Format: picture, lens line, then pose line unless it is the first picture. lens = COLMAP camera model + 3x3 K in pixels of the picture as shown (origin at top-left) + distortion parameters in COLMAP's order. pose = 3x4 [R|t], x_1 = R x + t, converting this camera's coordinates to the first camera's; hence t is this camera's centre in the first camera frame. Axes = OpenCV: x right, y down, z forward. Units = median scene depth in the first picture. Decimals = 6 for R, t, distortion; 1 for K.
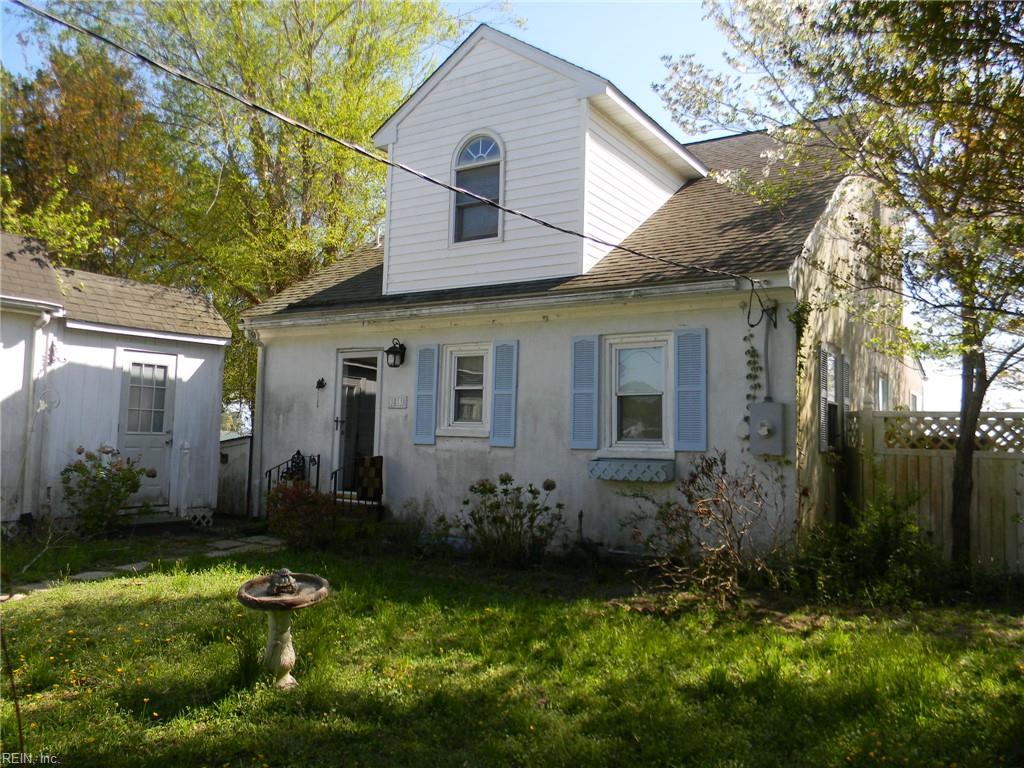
lens RADIAL K [[812.7, 0, 504.4], [0, 812.7, 371.4], [0, 0, 1]] dist [-0.001168, -0.007657]
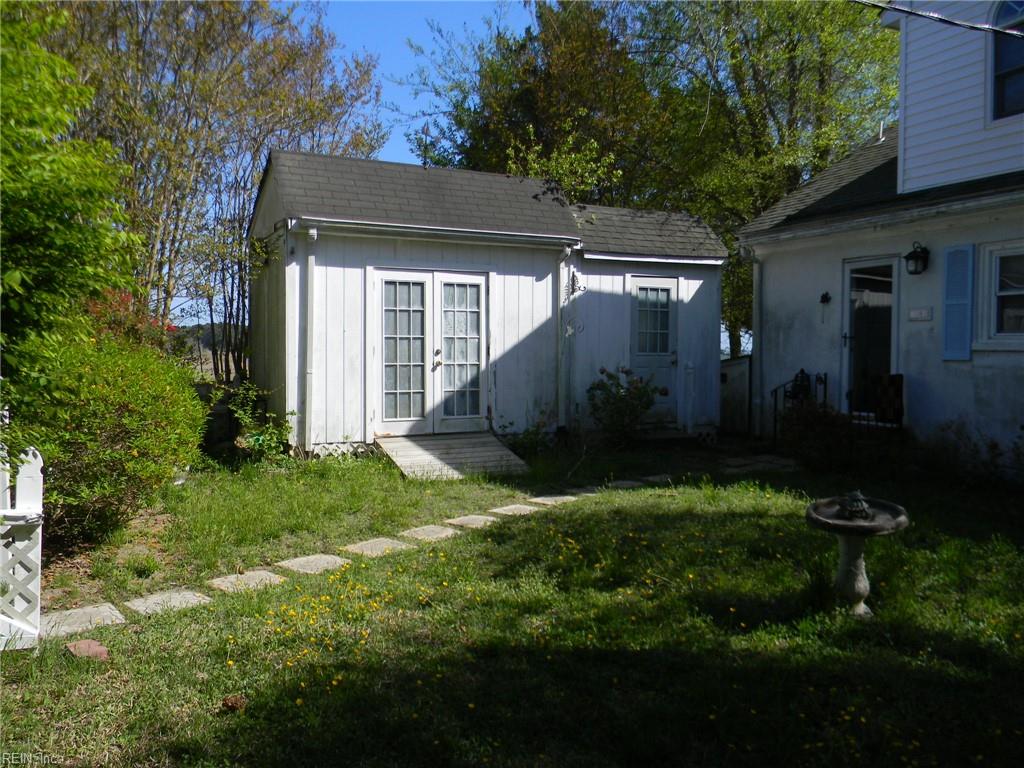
lens RADIAL K [[812.7, 0, 504.4], [0, 812.7, 371.4], [0, 0, 1]] dist [-0.001168, -0.007657]
pose [[0.849059, -0.007009, -0.528252, -0.051604], [0.058451, 0.995019, 0.080745, 0.002308], [0.525055, -0.099434, 0.845240, 0.005002]]
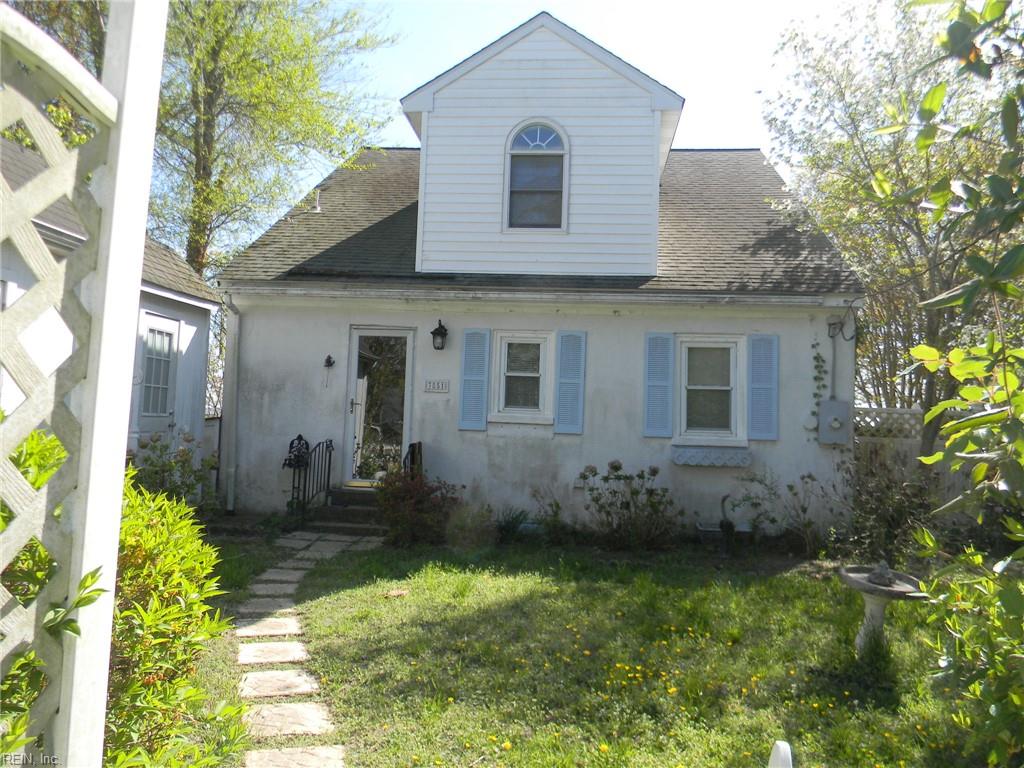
lens RADIAL K [[812.7, 0, 504.4], [0, 812.7, 371.4], [0, 0, 1]] dist [-0.001168, -0.007657]
pose [[0.891371, 0.038443, 0.451641, -0.524758], [-0.052582, 0.998440, 0.018792, -0.001644], [-0.450214, -0.040498, 0.892002, 0.114911]]
